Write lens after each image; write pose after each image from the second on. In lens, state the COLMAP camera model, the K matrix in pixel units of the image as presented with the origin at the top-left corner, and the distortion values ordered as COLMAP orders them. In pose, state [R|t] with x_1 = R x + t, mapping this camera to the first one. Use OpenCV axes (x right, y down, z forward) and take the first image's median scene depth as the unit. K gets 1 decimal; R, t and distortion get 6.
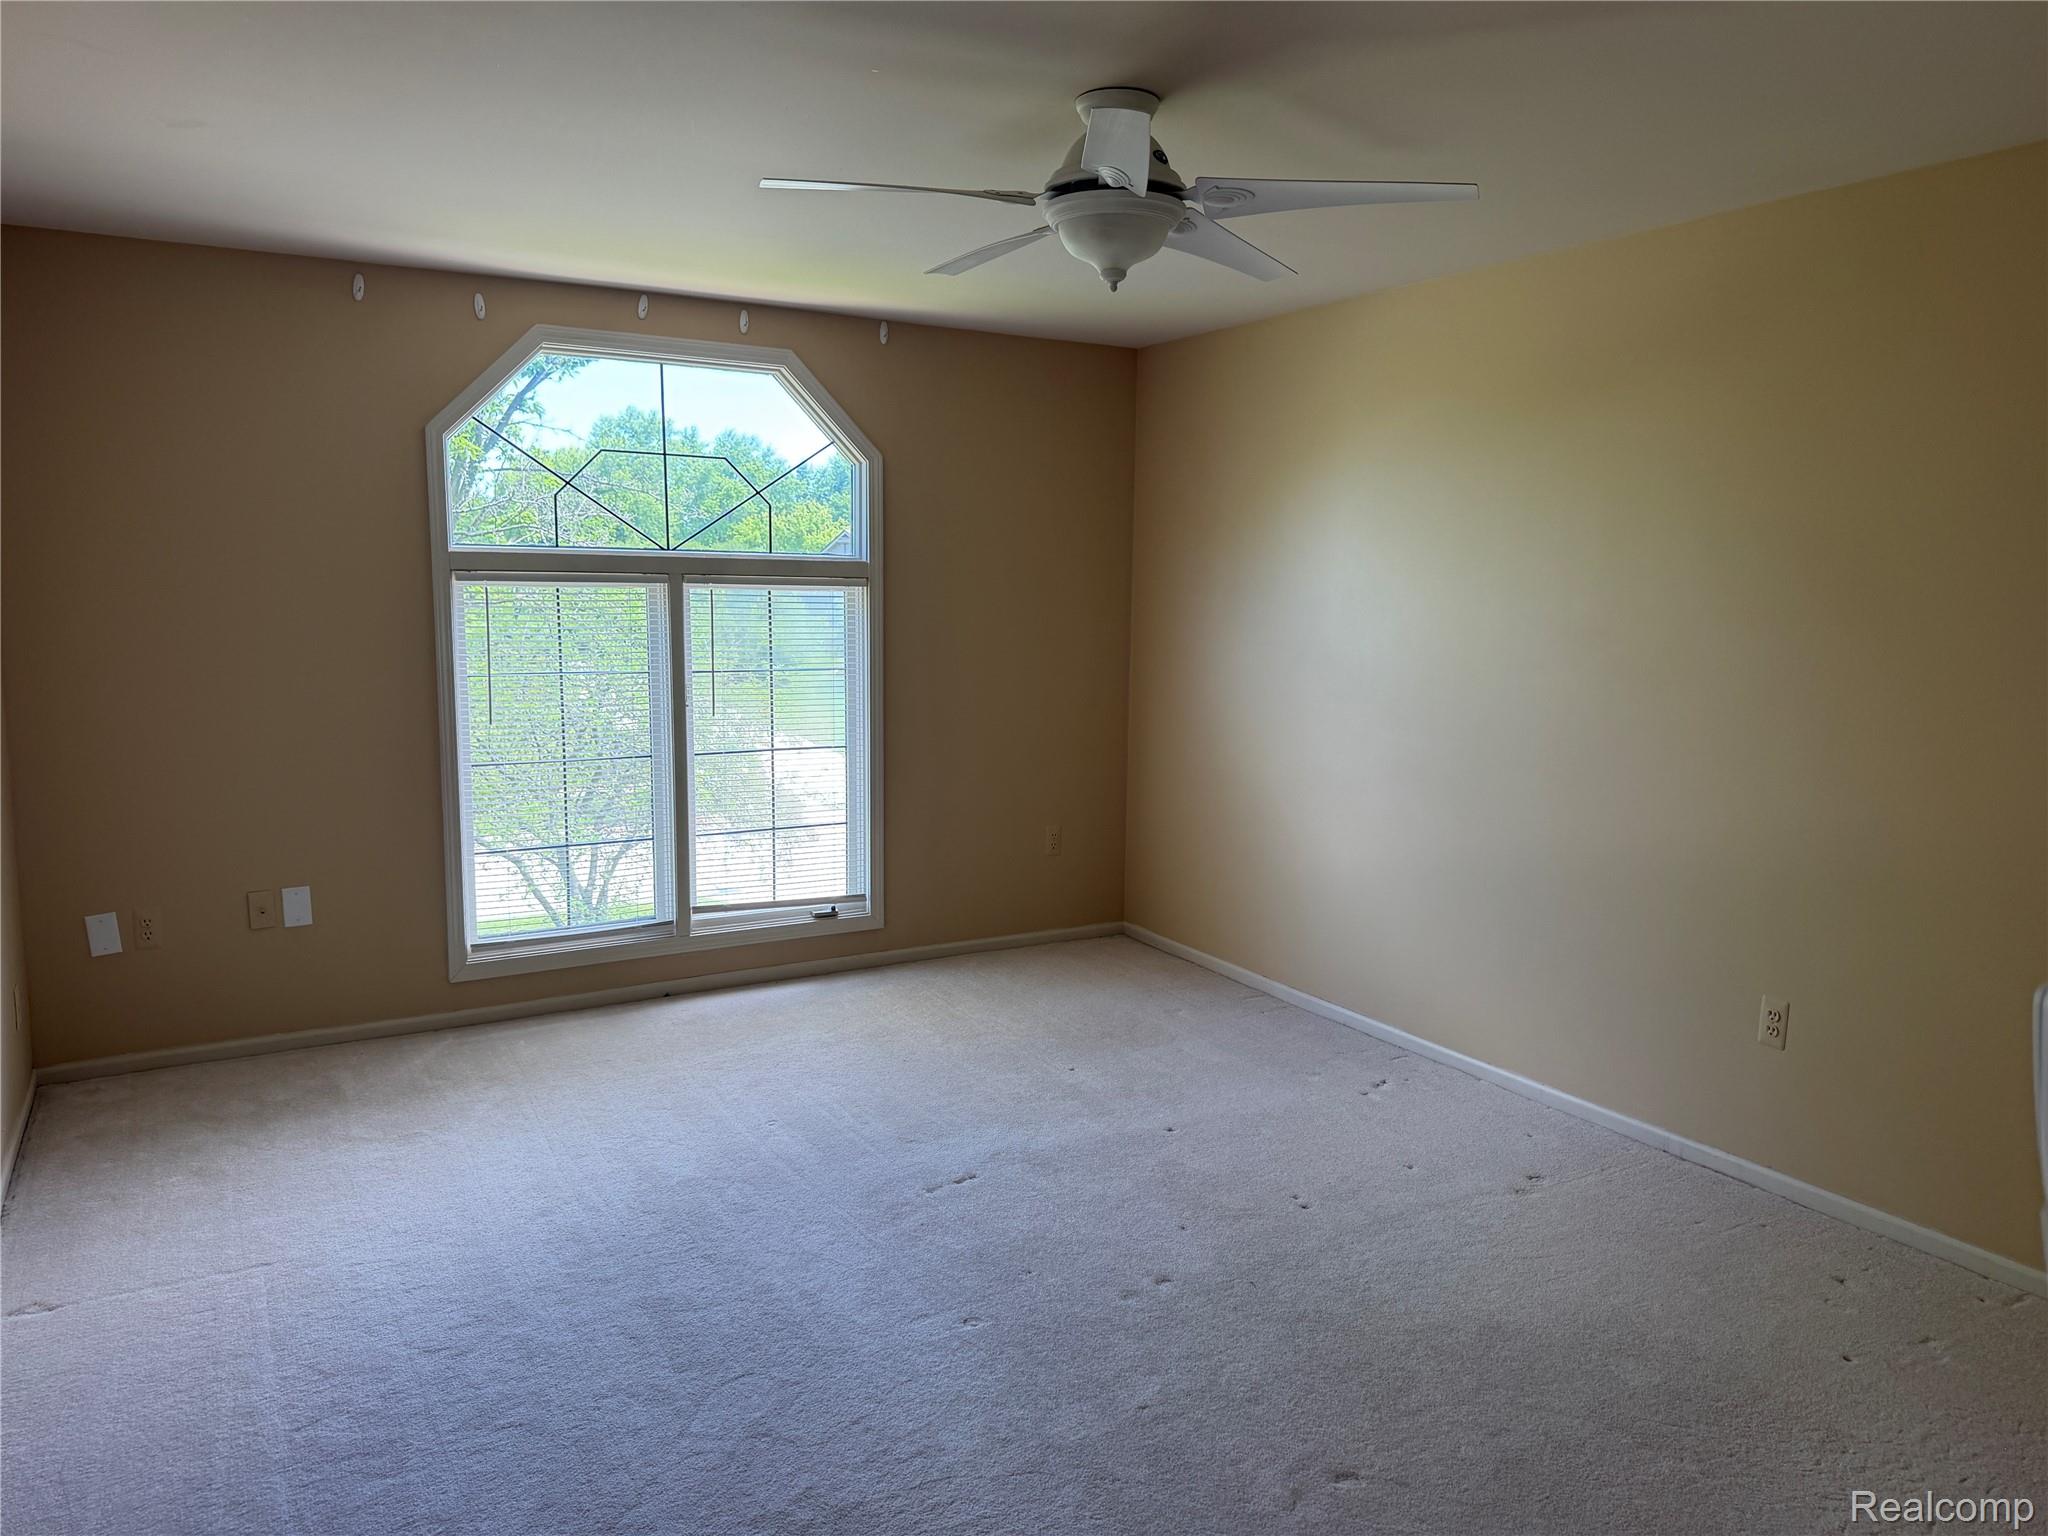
lens RADIAL K [[1452.3, 0, 1036.1], [0, 1452.3, 769.3], [0, 0, 1]] dist [0.128186, -0.141940]
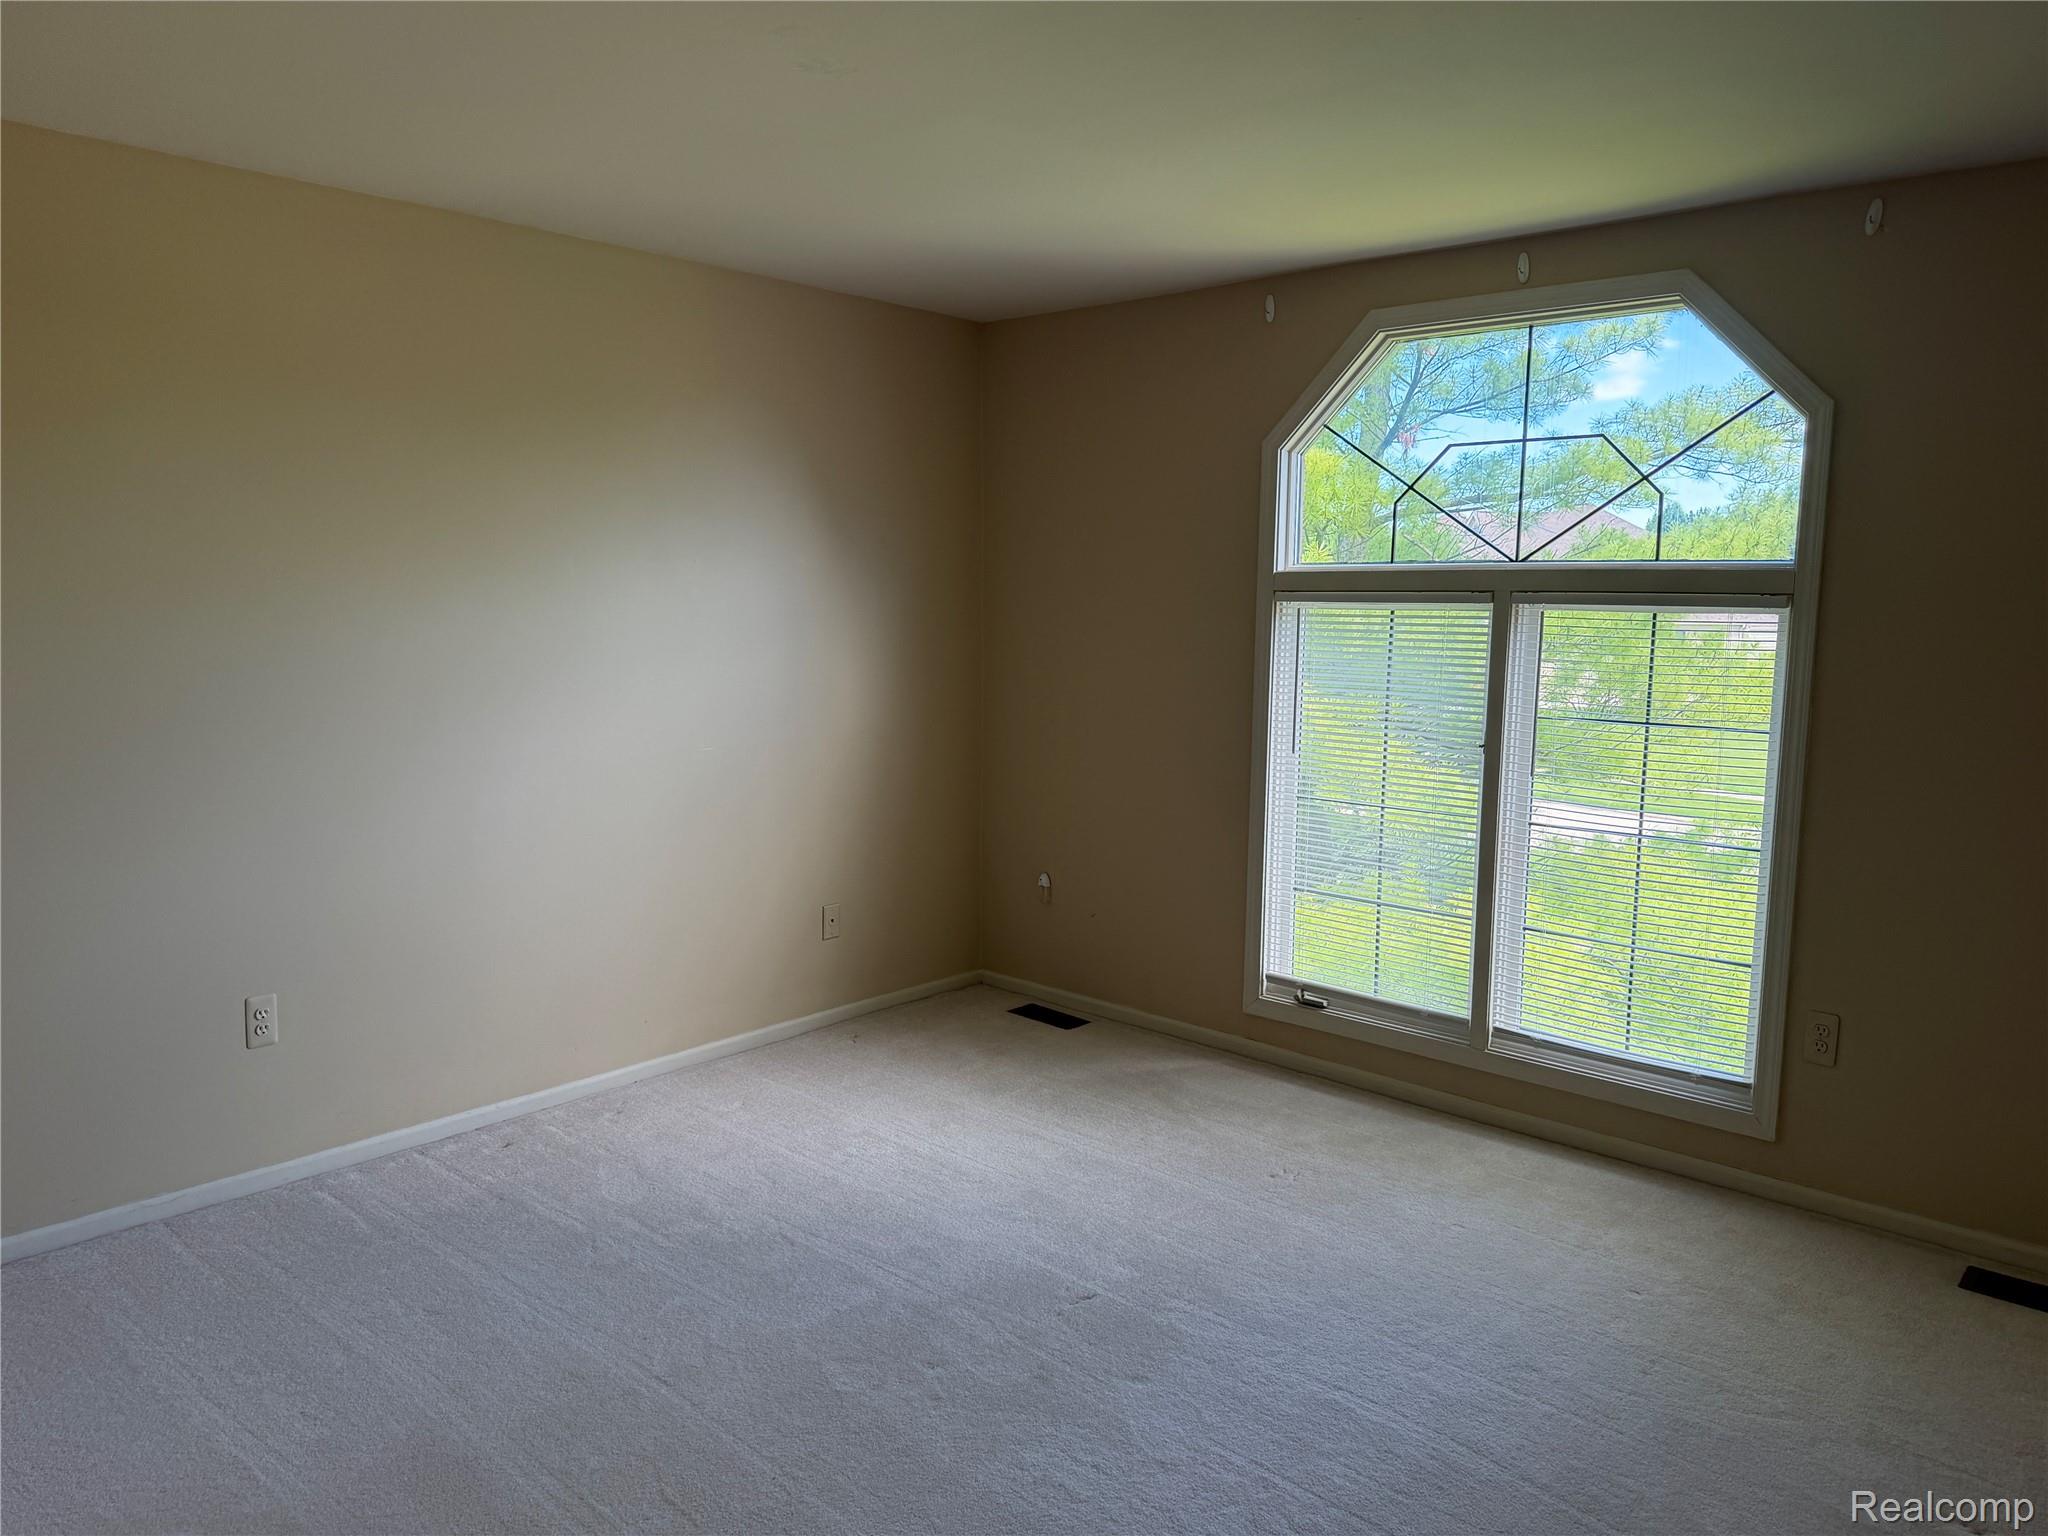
lens RADIAL K [[1452.3, 0, 1036.1], [0, 1452.3, 769.3], [0, 0, 1]] dist [0.128186, -0.141940]
pose [[0.318231, 0.109208, -0.941702, 0.438941], [-0.134593, 0.988485, 0.069151, -0.060805], [0.938410, 0.104741, 0.329265, 0.520974]]
